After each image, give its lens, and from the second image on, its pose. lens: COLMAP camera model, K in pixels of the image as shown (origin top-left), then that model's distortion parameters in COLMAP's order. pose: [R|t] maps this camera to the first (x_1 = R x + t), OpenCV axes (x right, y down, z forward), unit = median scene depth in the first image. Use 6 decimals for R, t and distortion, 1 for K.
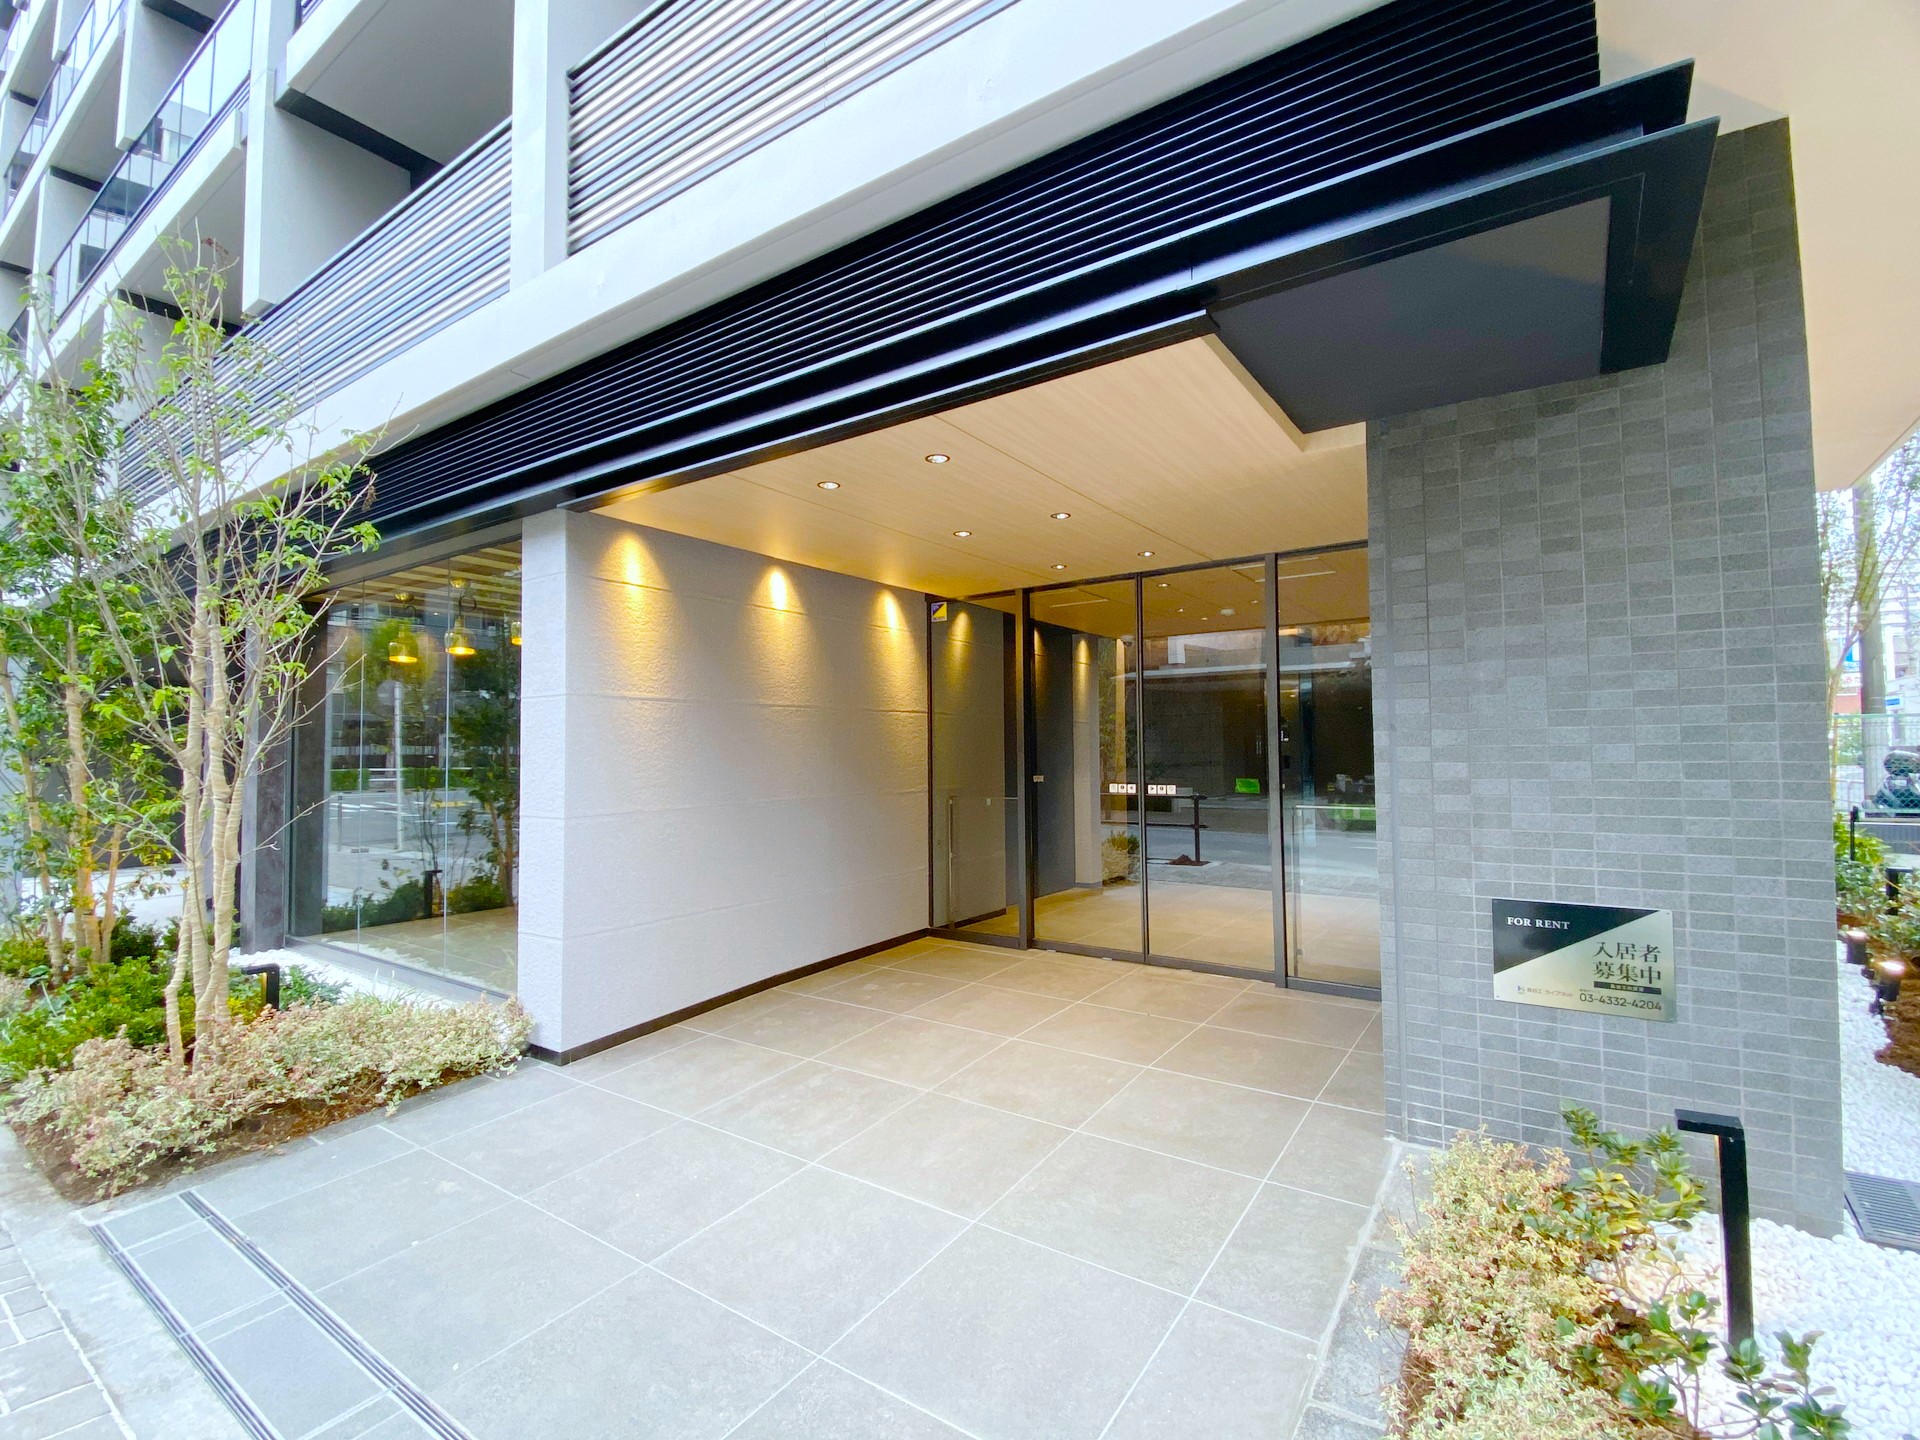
lens RADIAL K [[842.2, 0, 960.0], [0, 842.2, 720.0], [0, 0, 1]] dist [-0.001553, -0.009538]
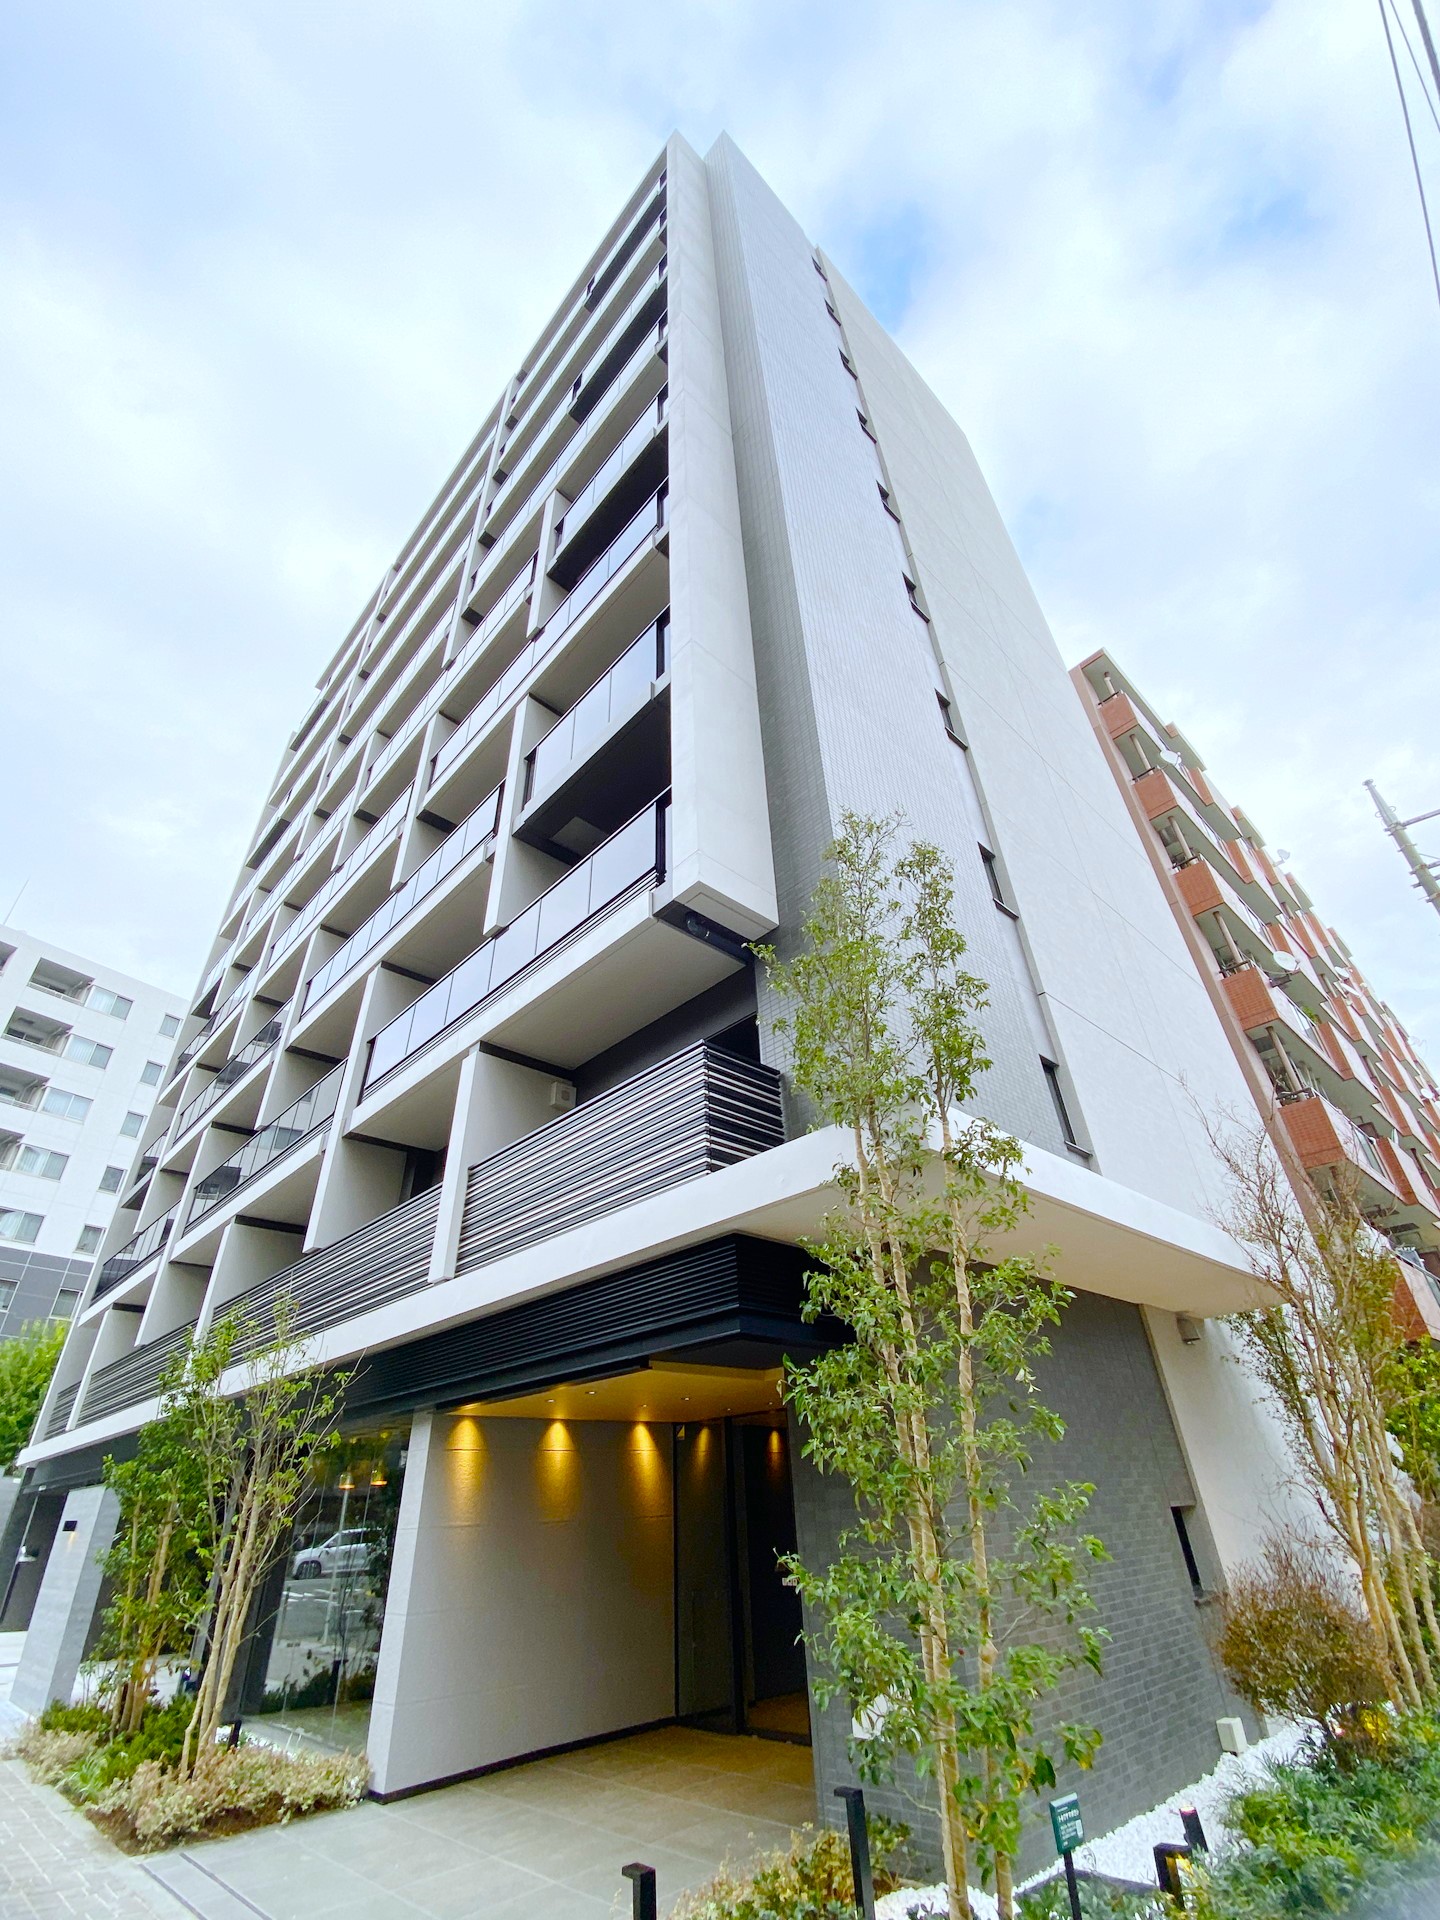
lens RADIAL K [[833.0, 0, 728.3], [0, 833.0, 958.3], [0, 0, 1]] dist [-0.002005, -0.009466]
pose [[0.974219, -0.148034, -0.170245, 0.652543], [0.037803, 0.851061, -0.523704, -0.113232], [0.222415, 0.503767, 0.834716, -0.936539]]
